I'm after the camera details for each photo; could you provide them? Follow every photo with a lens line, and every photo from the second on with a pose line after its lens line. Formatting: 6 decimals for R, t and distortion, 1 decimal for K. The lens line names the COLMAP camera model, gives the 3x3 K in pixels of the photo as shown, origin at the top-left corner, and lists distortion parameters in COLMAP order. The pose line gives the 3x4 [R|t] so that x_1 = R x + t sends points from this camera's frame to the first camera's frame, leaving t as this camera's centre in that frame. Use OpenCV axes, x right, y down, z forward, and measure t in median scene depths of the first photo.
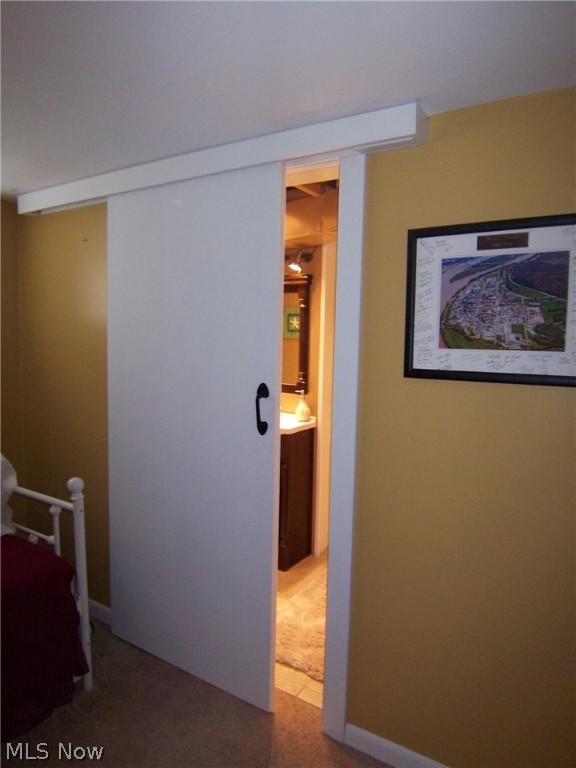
lens RADIAL K [[516.9, 0, 285.3], [0, 516.9, 385.5], [0, 0, 1]] dist [-0.043403, -0.008622]
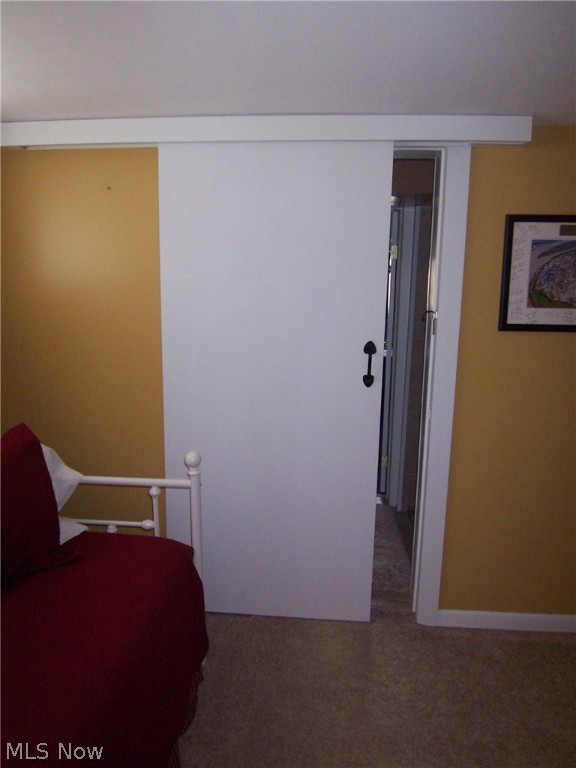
lens RADIAL K [[516.9, 0, 286.3], [0, 516.9, 384.9], [0, 0, 1]] dist [-0.043403, -0.008622]
pose [[0.882827, -0.088044, 0.461373, -0.891978], [0.049396, 0.994231, 0.095210, -0.031156], [-0.467094, -0.061264, 0.882083, 0.116170]]
